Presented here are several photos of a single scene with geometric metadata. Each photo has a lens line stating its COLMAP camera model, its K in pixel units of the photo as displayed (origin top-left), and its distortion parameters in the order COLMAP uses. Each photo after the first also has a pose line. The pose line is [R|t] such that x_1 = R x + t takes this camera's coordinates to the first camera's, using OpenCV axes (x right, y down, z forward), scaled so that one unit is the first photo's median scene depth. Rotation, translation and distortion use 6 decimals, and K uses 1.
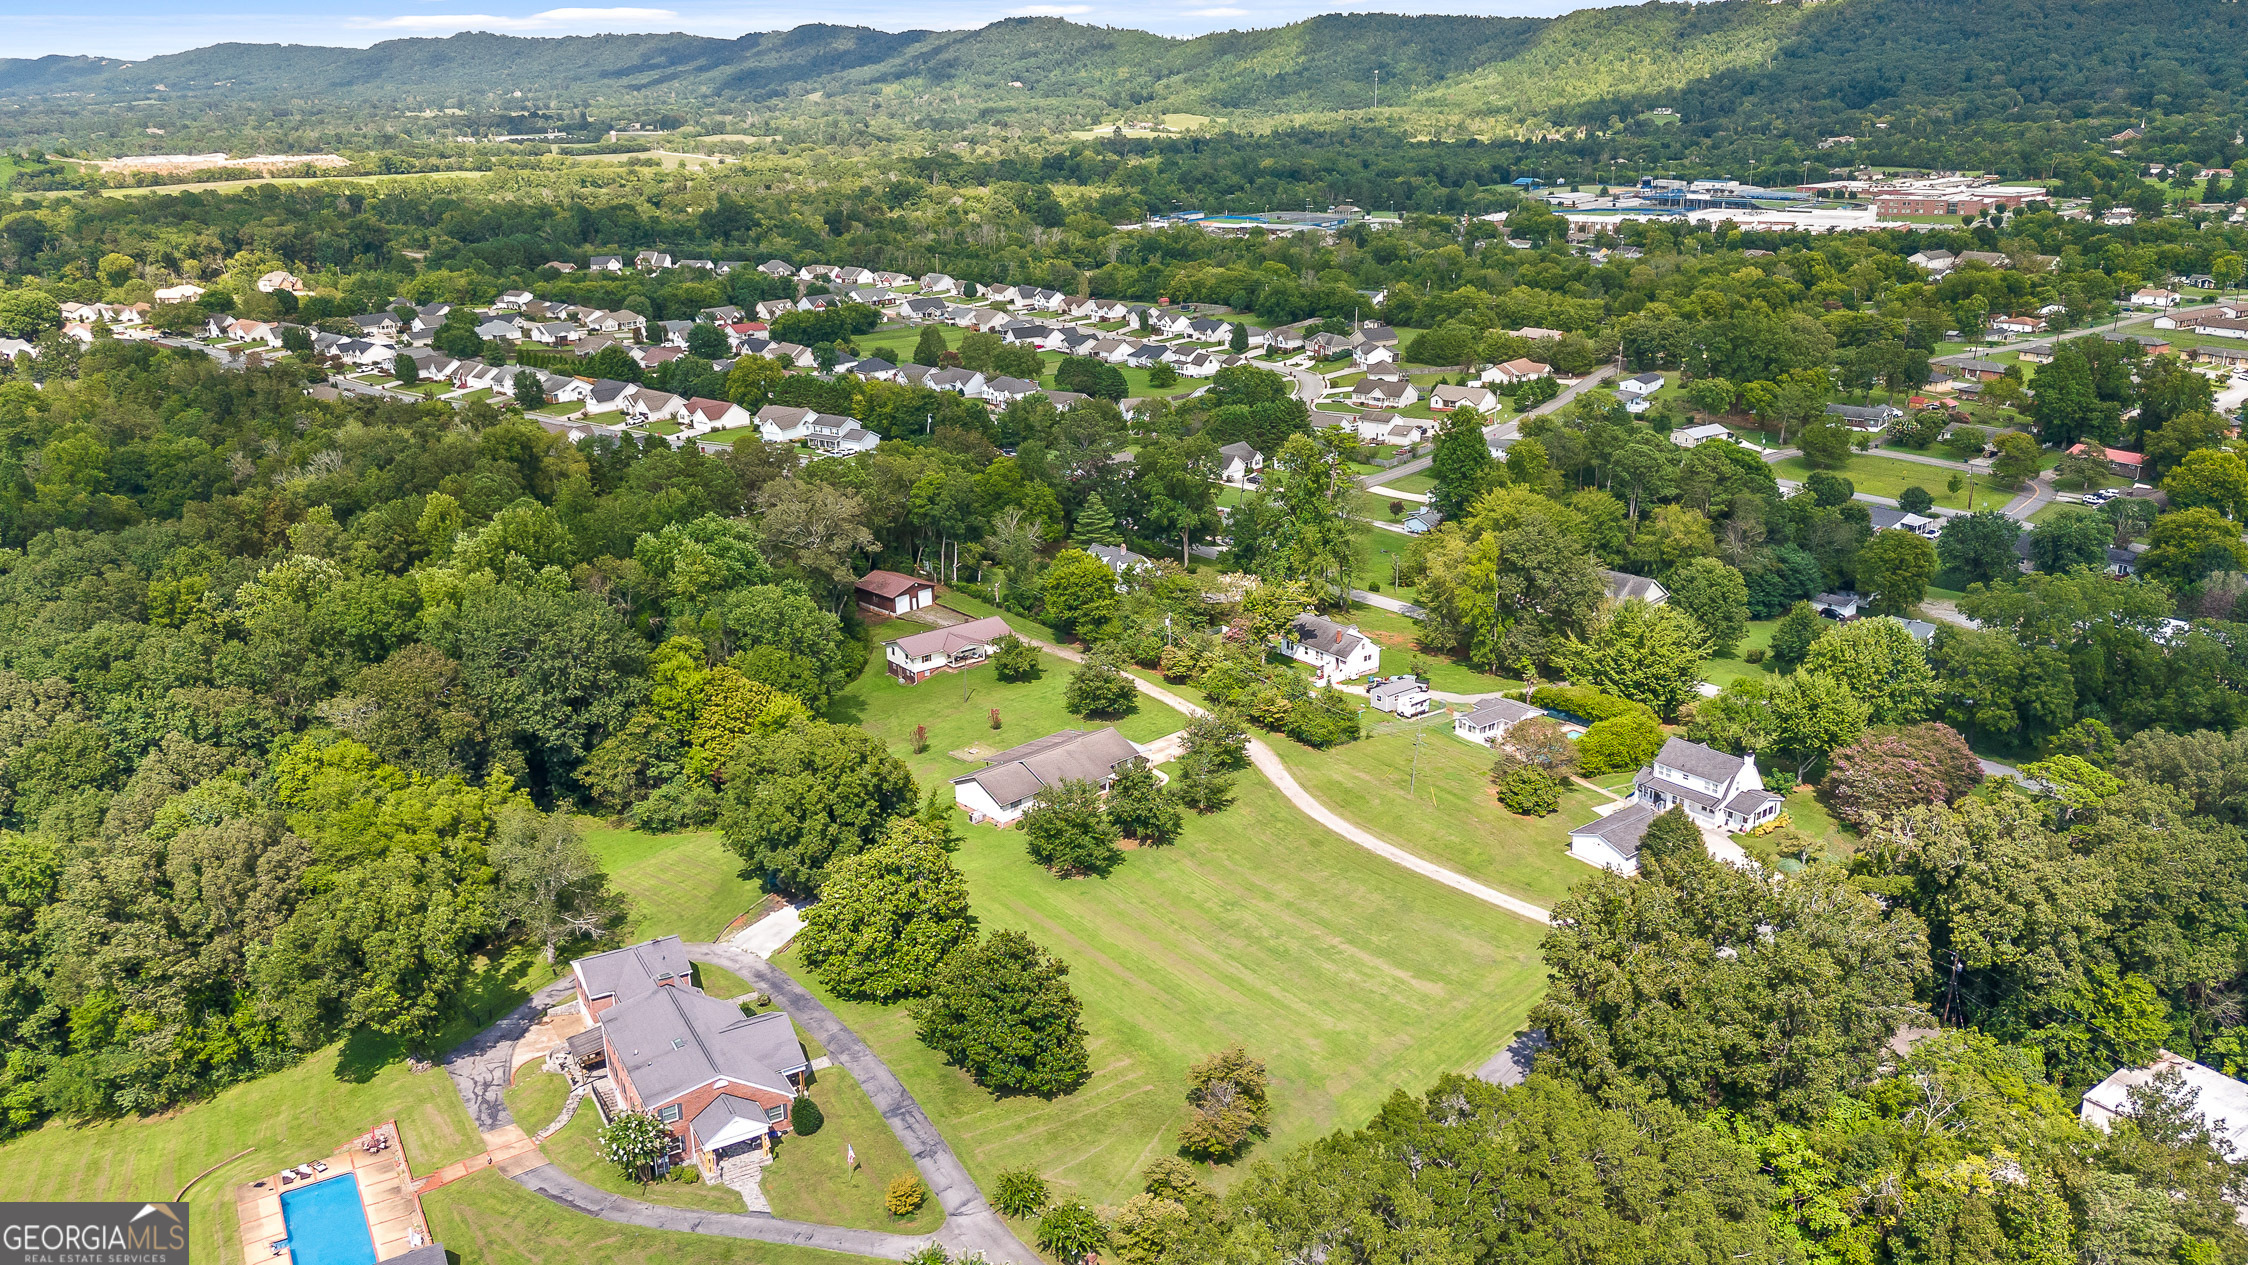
lens RADIAL K [[1701.6, 0, 1124.0], [0, 1701.6, 632.5], [0, 0, 1]] dist [0.001537, -0.002844]
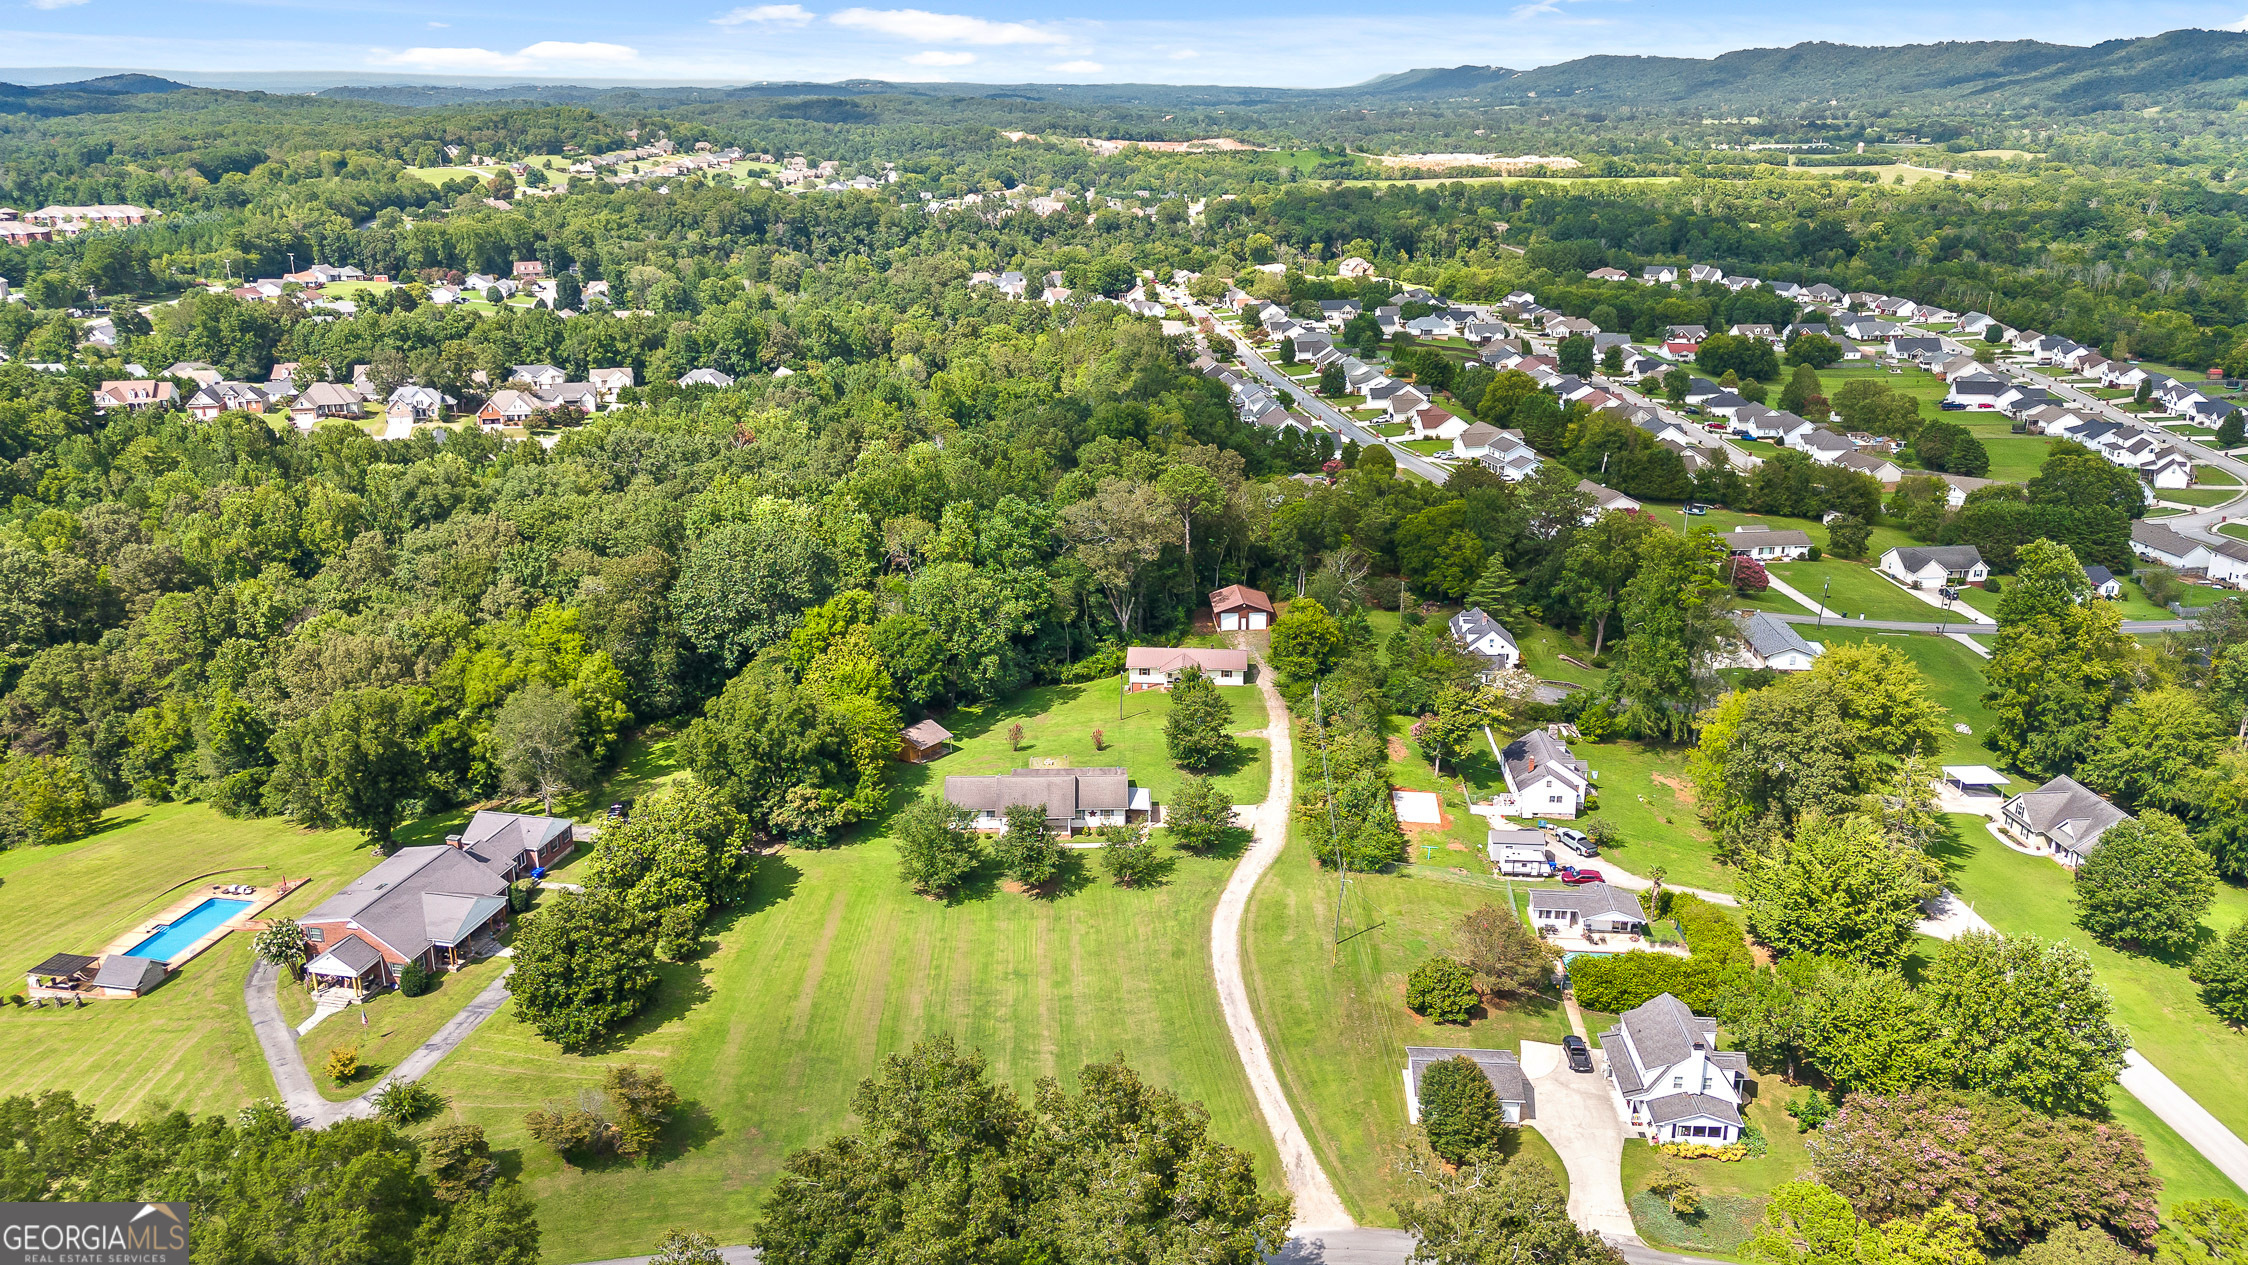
lens RADIAL K [[1664.9, 0, 1130.2], [0, 1664.9, 590.3], [0, 0, 1]] dist [0.017271, -0.003012]
pose [[0.737172, 0.201542, -0.644948, 0.449339], [-0.215678, 0.974736, 0.058079, -0.077940], [0.640359, 0.096287, 0.762016, 0.211792]]
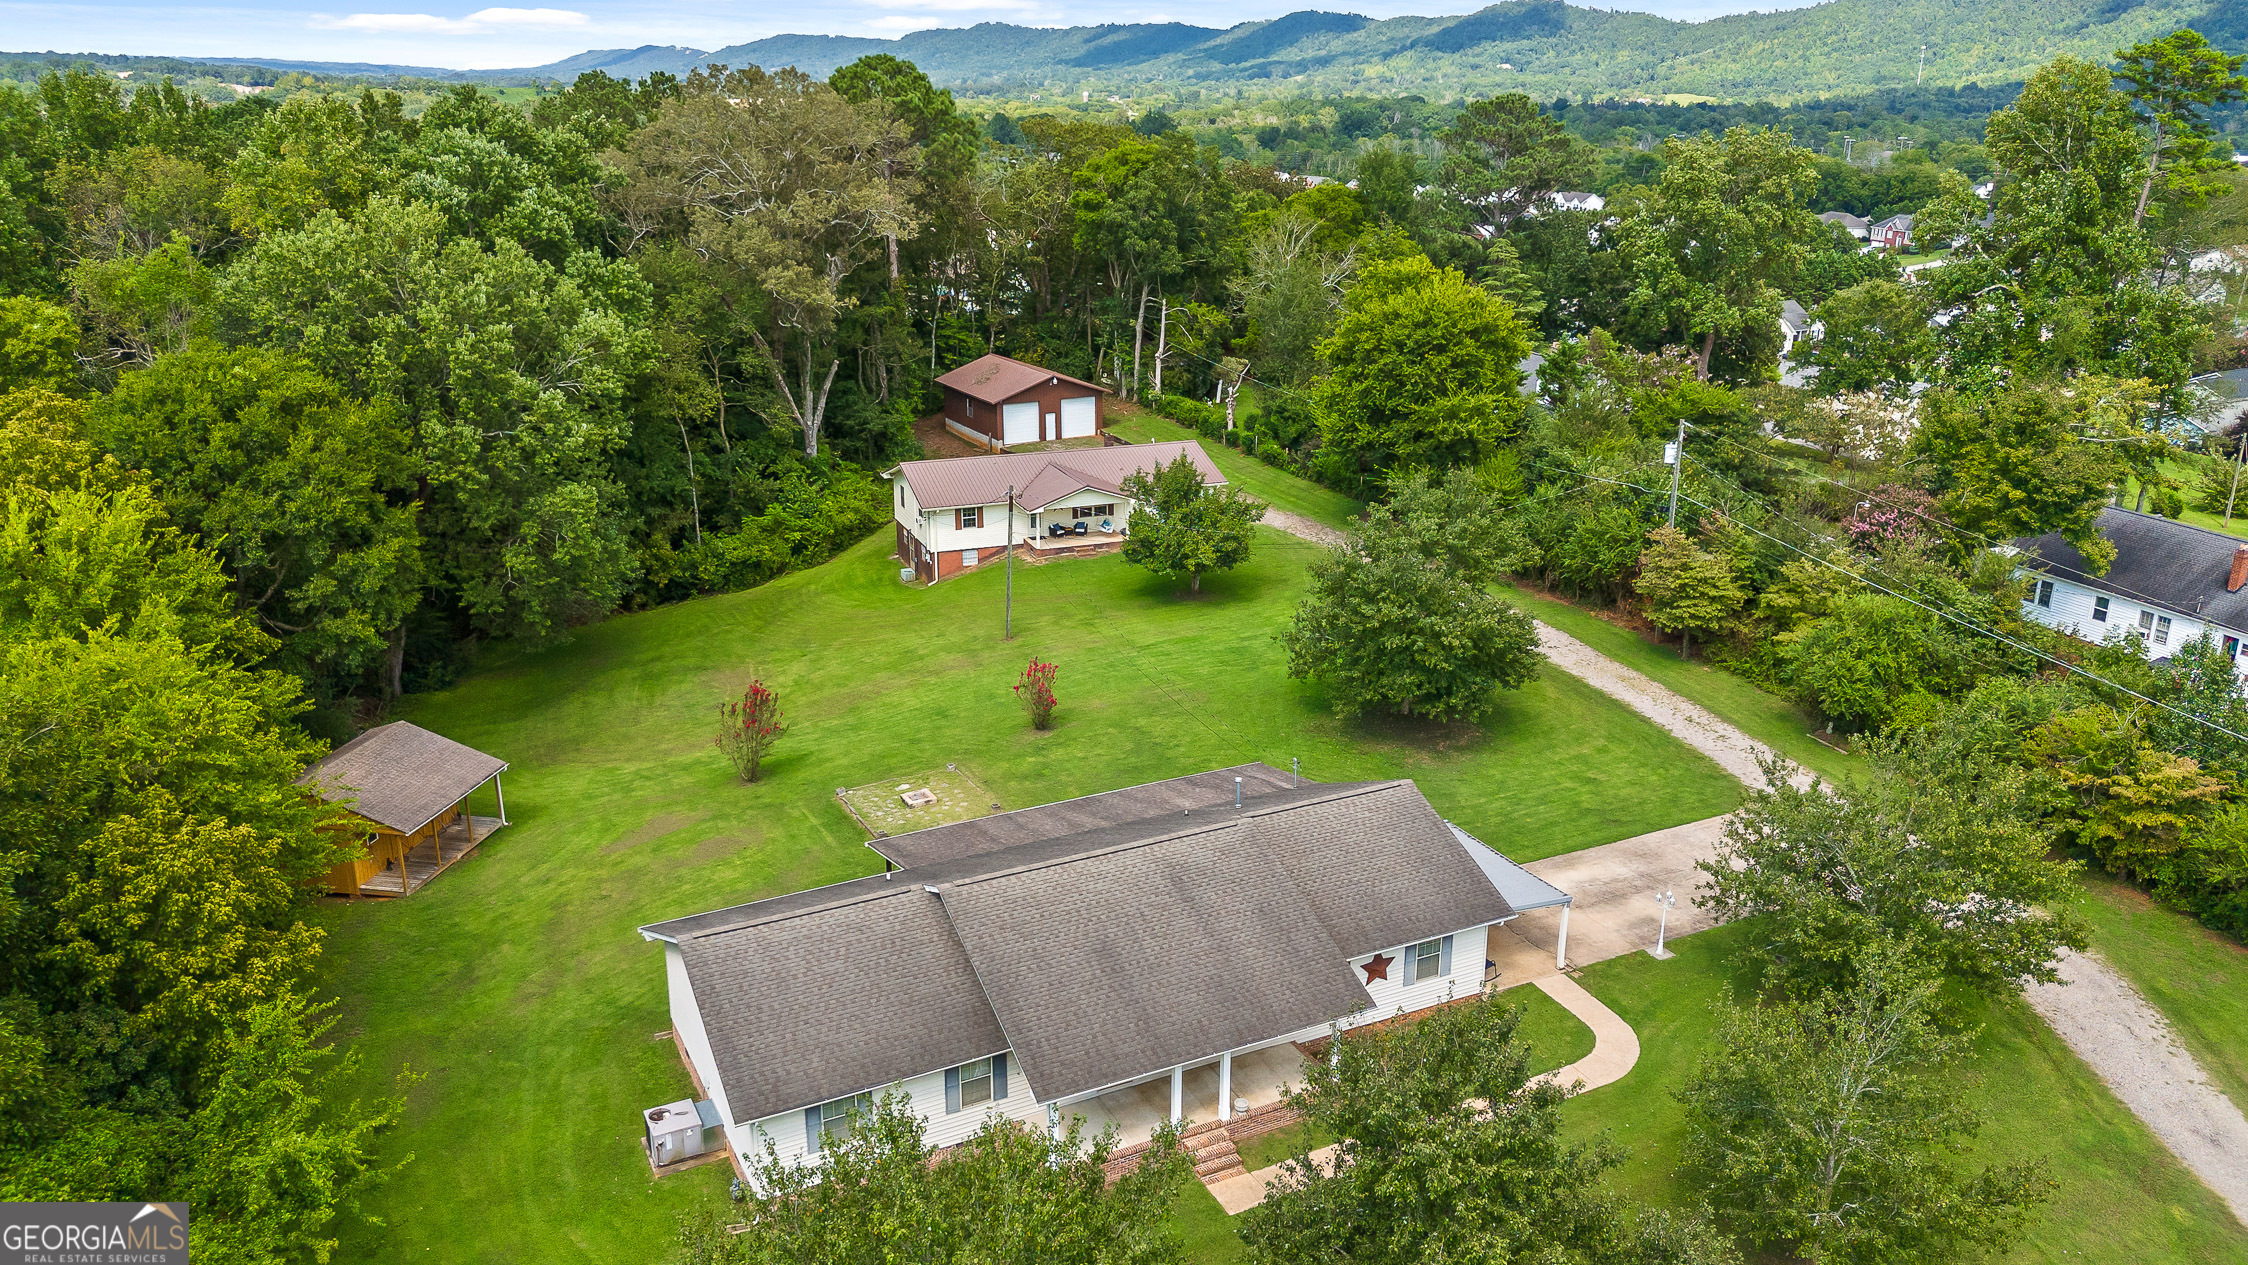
lens RADIAL K [[1639.1, 0, 1124.0], [0, 1639.1, 632.5], [0, 0, 1]] dist [0.020195, -0.002576]
pose [[0.960896, 0.108298, -0.254853, 0.008451], [-0.108073, 0.994031, 0.014929, 0.027412], [0.254949, 0.013198, 0.966864, 0.592569]]
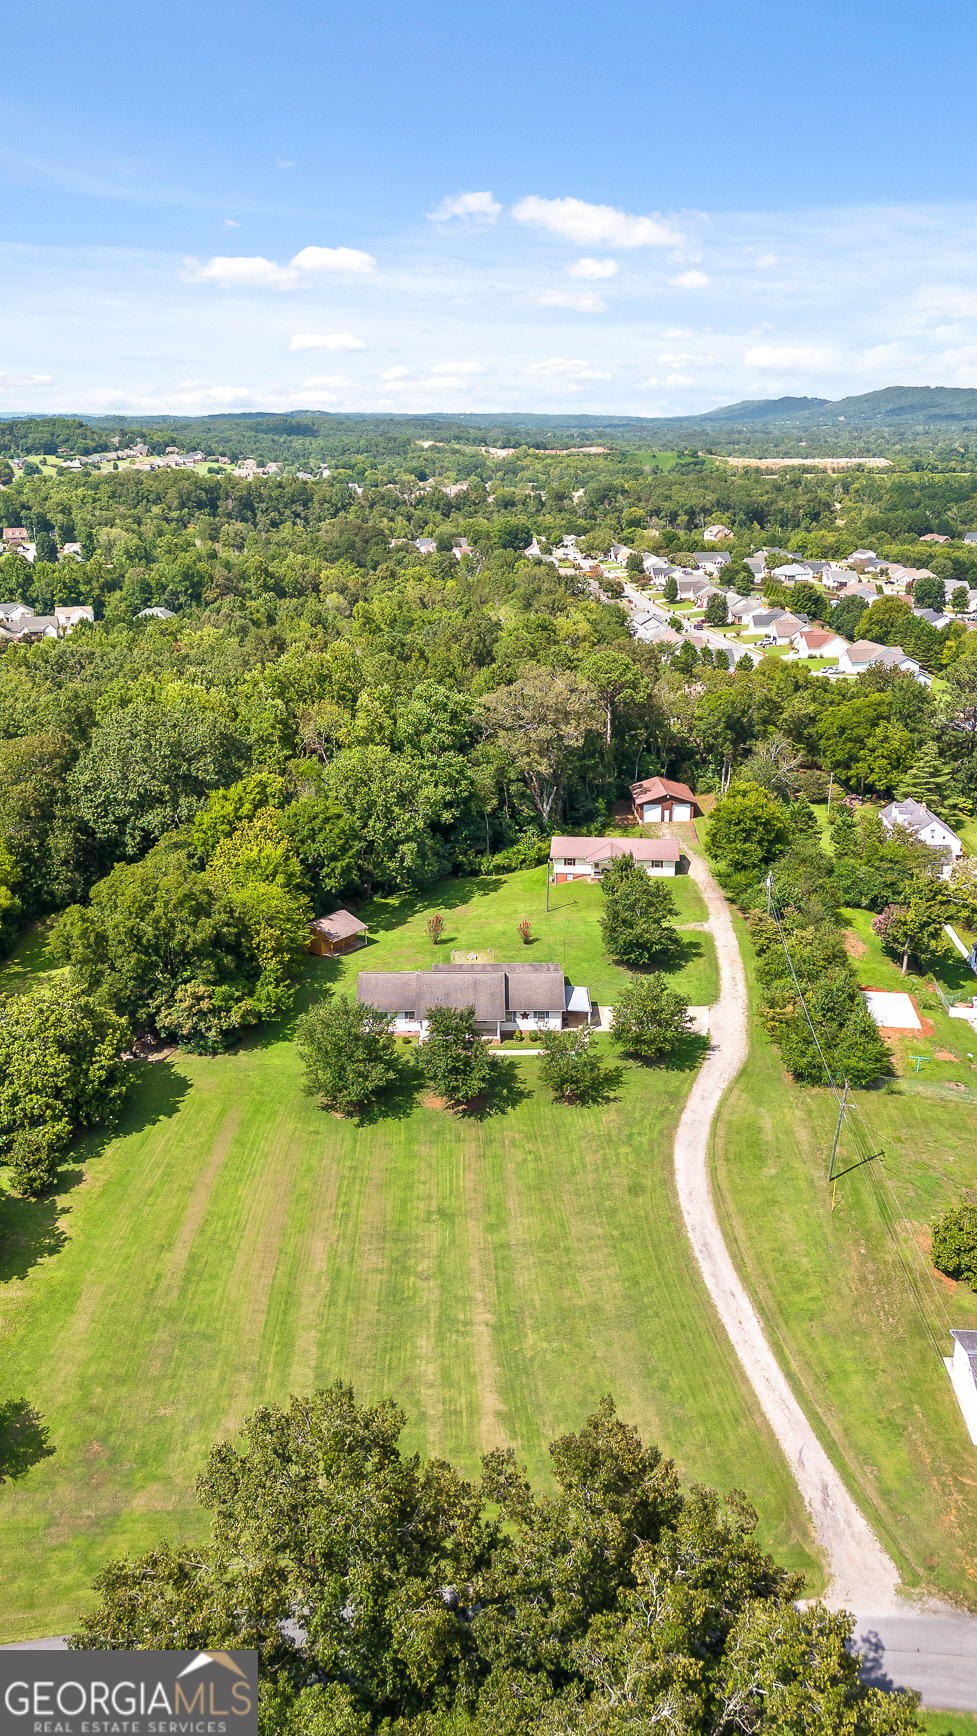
lens RADIAL K [[1308.0, 0, 488.5], [0, 1308.0, 868.0], [0, 0, 1]] dist [-0.000323, 0.001499]
pose [[0.723153, 0.228570, -0.651771, 0.295581], [-0.217214, 0.971036, 0.099530, -0.039980], [0.655643, 0.069599, 0.751856, 0.370525]]
